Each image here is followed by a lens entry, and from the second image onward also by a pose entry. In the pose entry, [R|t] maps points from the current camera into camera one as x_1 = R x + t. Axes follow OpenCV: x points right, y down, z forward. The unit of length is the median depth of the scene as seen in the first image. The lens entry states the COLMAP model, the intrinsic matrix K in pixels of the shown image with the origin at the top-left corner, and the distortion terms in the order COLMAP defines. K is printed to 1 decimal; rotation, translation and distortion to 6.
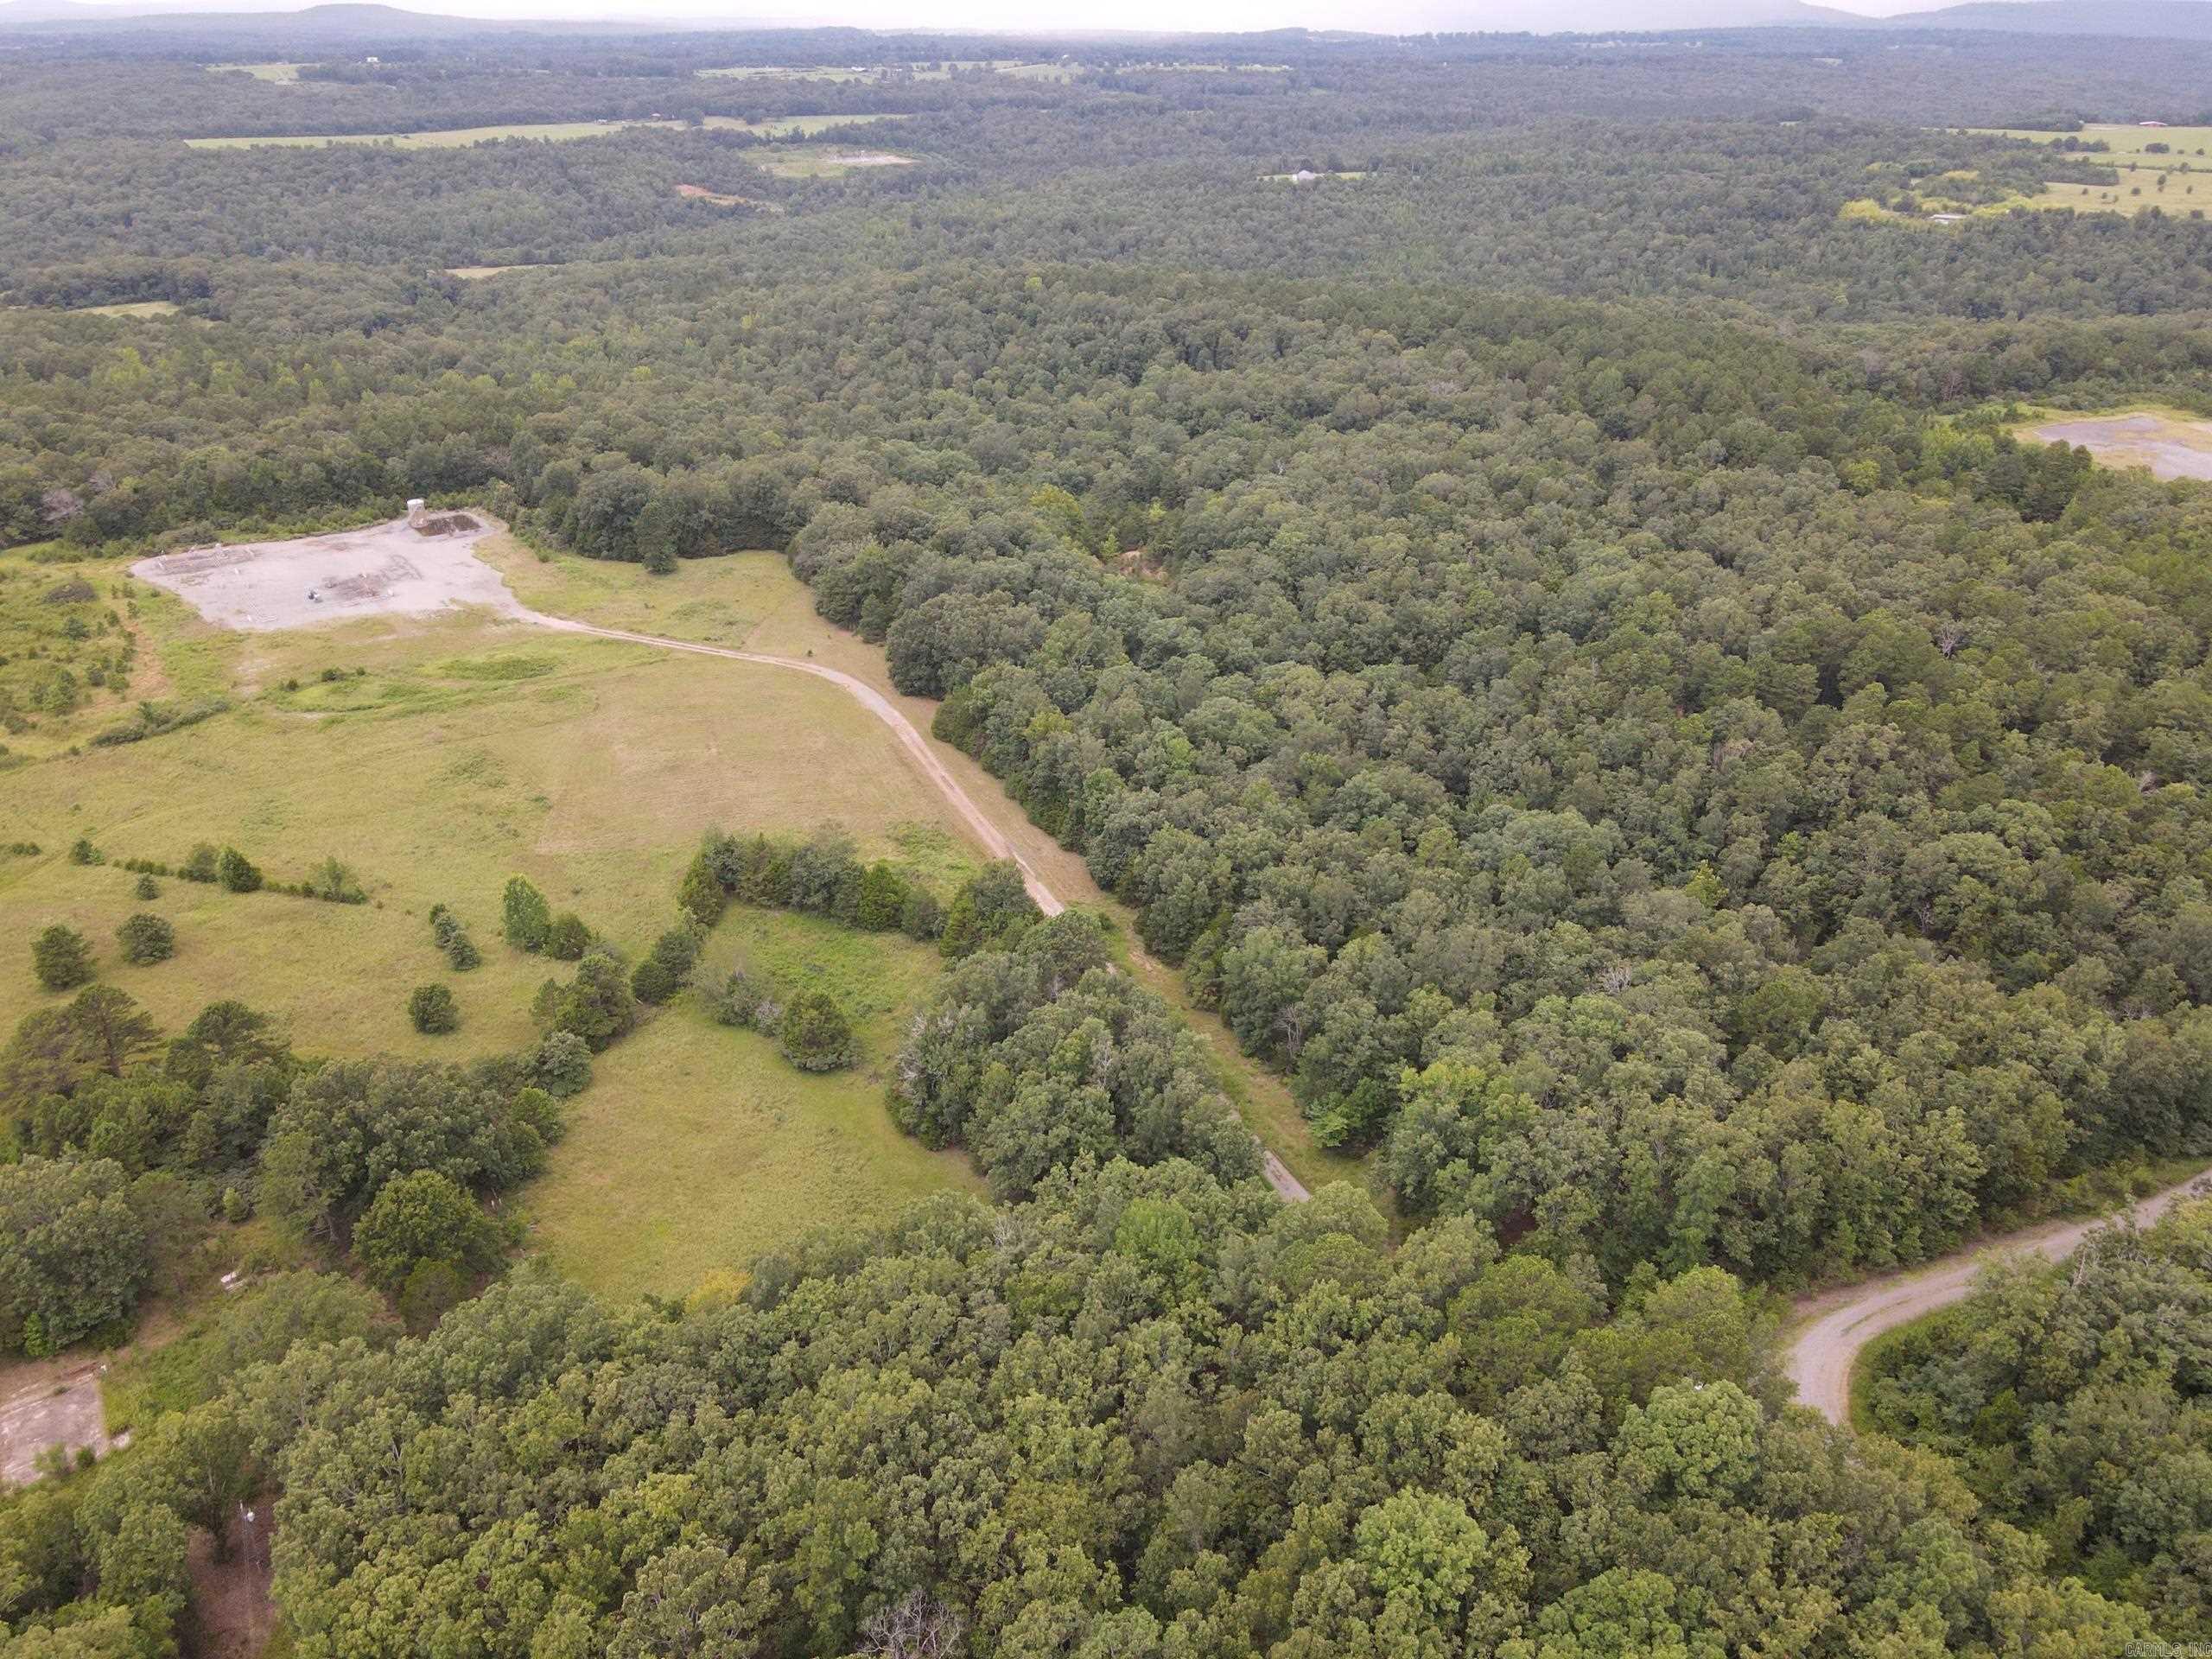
lens RADIAL K [[1639.1, 0, 1092.4], [0, 1639.1, 821.8], [0, 0, 1]] dist [0.015155, 0.002833]
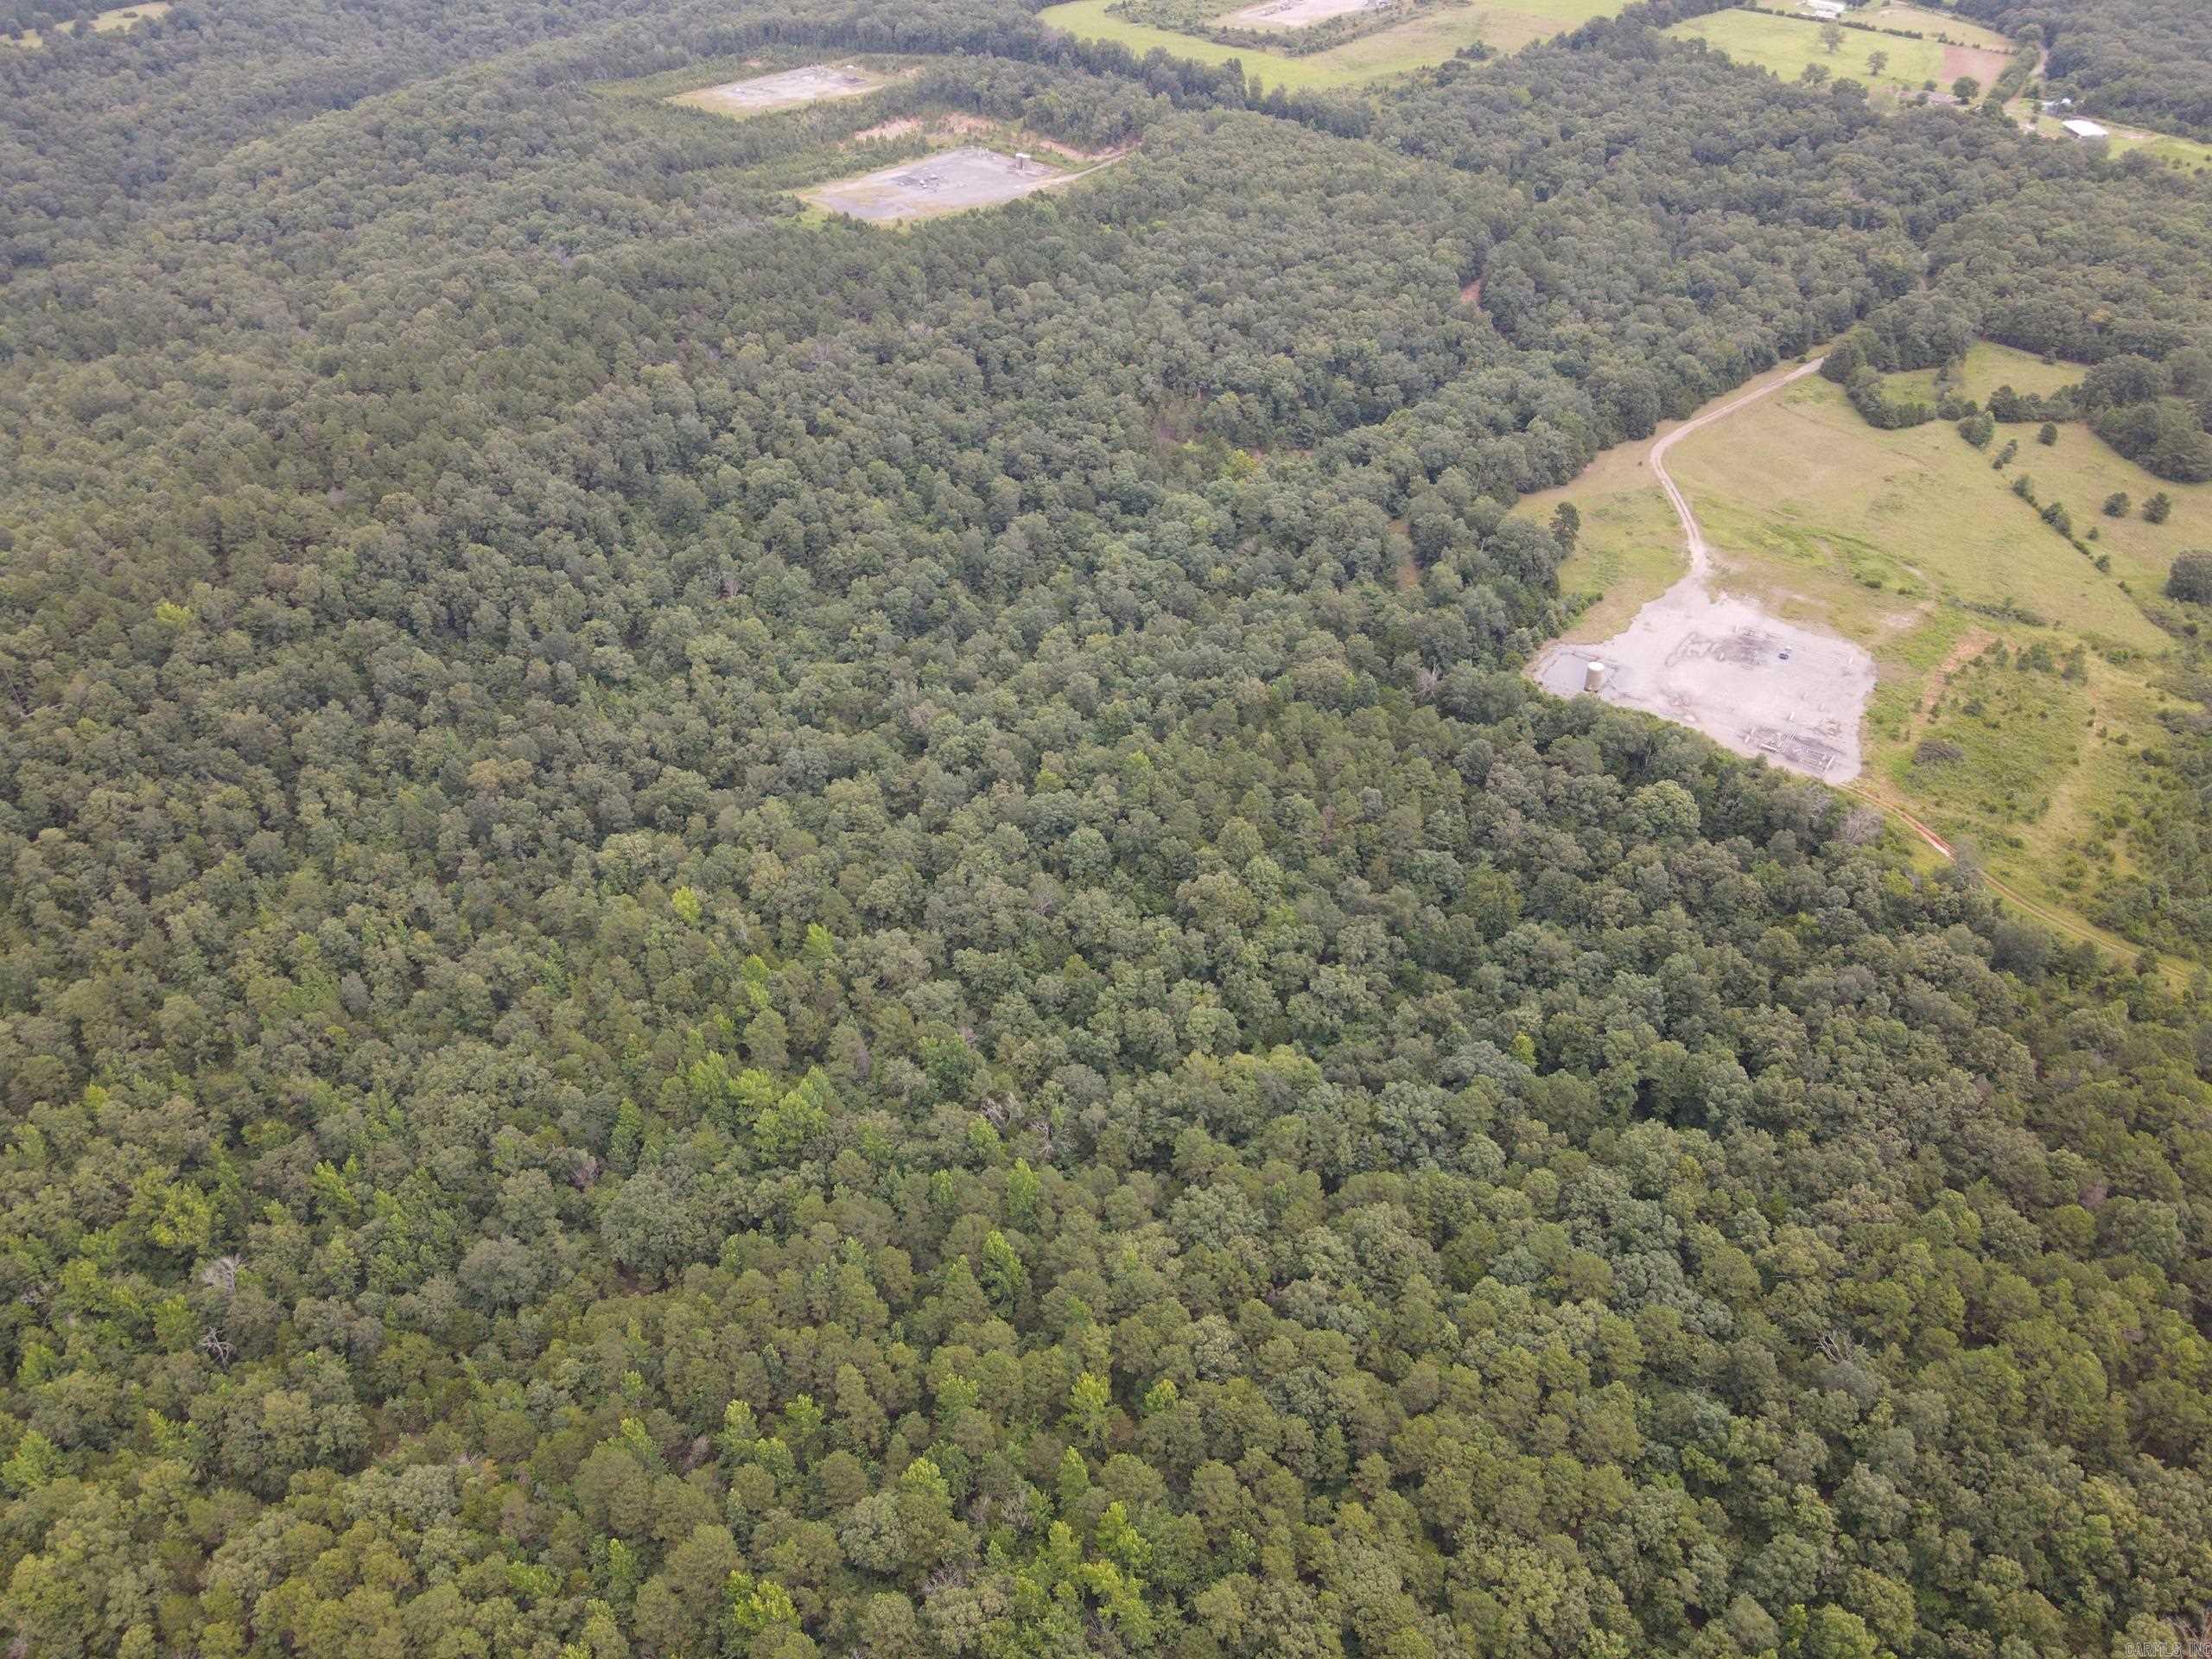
lens RADIAL K [[1639.1, 0, 1092.4], [0, 1639.1, 821.8], [0, 0, 1]] dist [0.015155, 0.002833]
pose [[-0.329743, -0.551277, 0.766396, -1.318676], [0.427866, 0.636374, 0.641840, -1.057541], [-0.841546, 0.539557, 0.026033, 1.505136]]
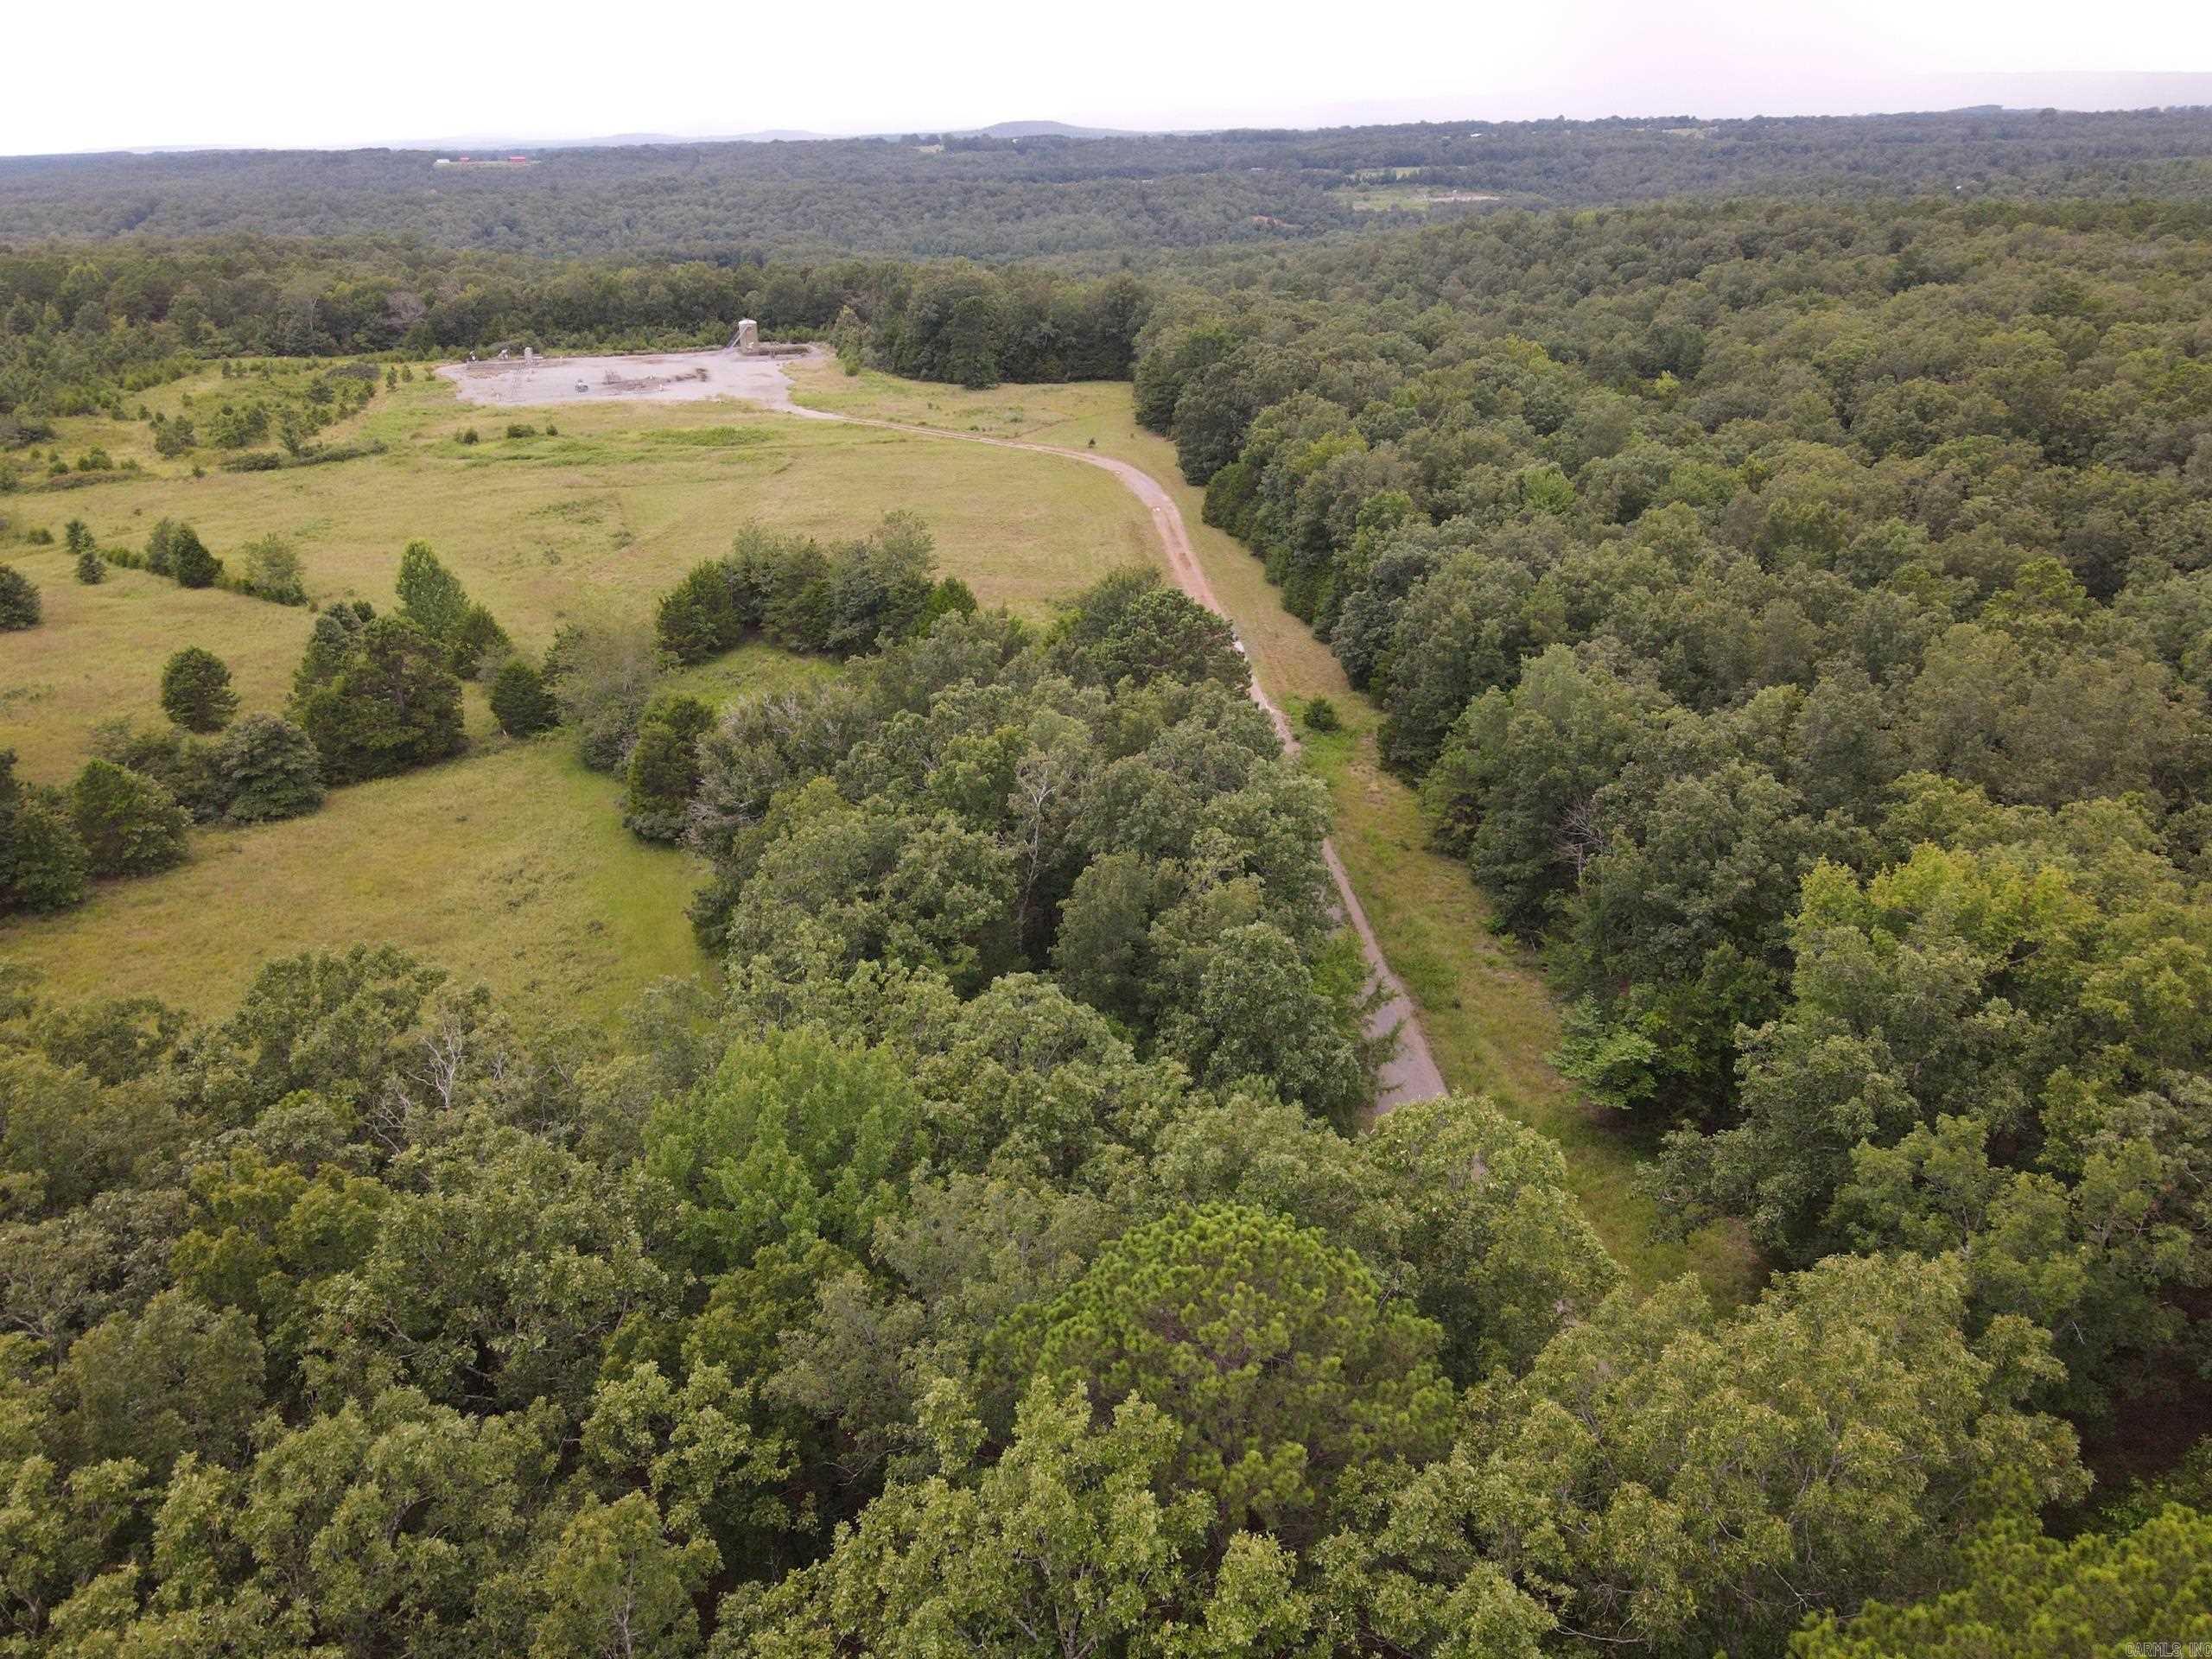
lens RADIAL K [[1622.9, 0, 1076.7], [0, 1622.9, 826.9], [0, 0, 1]] dist [0.004742, 0.003638]
pose [[0.933278, 0.113068, -0.340892, 0.081528], [-0.133119, 0.990448, -0.035934, 0.087552], [0.333573, 0.078916, 0.939416, 0.324876]]
